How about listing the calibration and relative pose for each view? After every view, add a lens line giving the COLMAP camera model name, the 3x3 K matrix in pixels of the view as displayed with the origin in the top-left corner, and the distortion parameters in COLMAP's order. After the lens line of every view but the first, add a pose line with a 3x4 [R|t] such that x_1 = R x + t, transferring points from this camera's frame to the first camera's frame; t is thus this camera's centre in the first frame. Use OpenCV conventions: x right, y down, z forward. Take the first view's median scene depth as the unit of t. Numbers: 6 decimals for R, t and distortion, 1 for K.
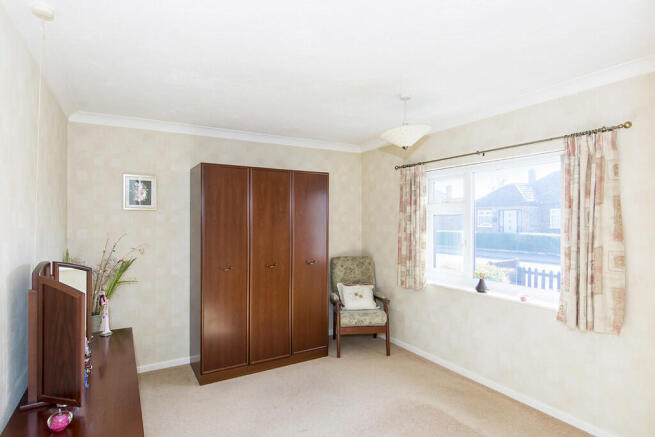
lens RADIAL K [[345.1, 0, 324.9], [0, 345.1, 221.0], [0, 0, 1]] dist [0.000483, 0.000197]
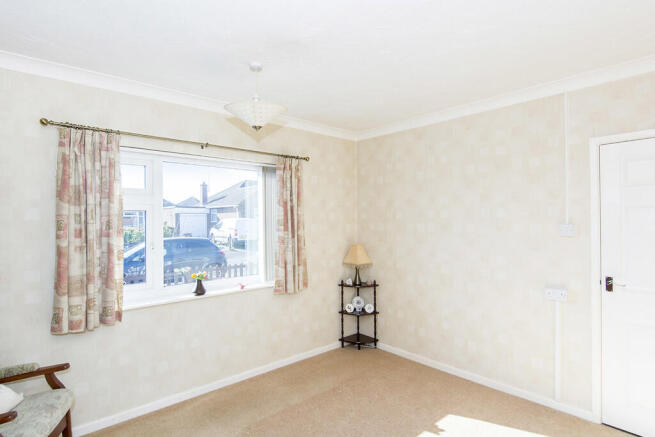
lens RADIAL K [[345.1, 0, 324.9], [0, 345.1, 221.0], [0, 0, 1]] dist [0.000483, 0.000197]
pose [[-0.175978, -0.004001, 0.984386, -0.511911], [0.012355, 0.999904, 0.006273, 0.005843], [-0.984317, 0.013266, -0.175912, 0.822498]]
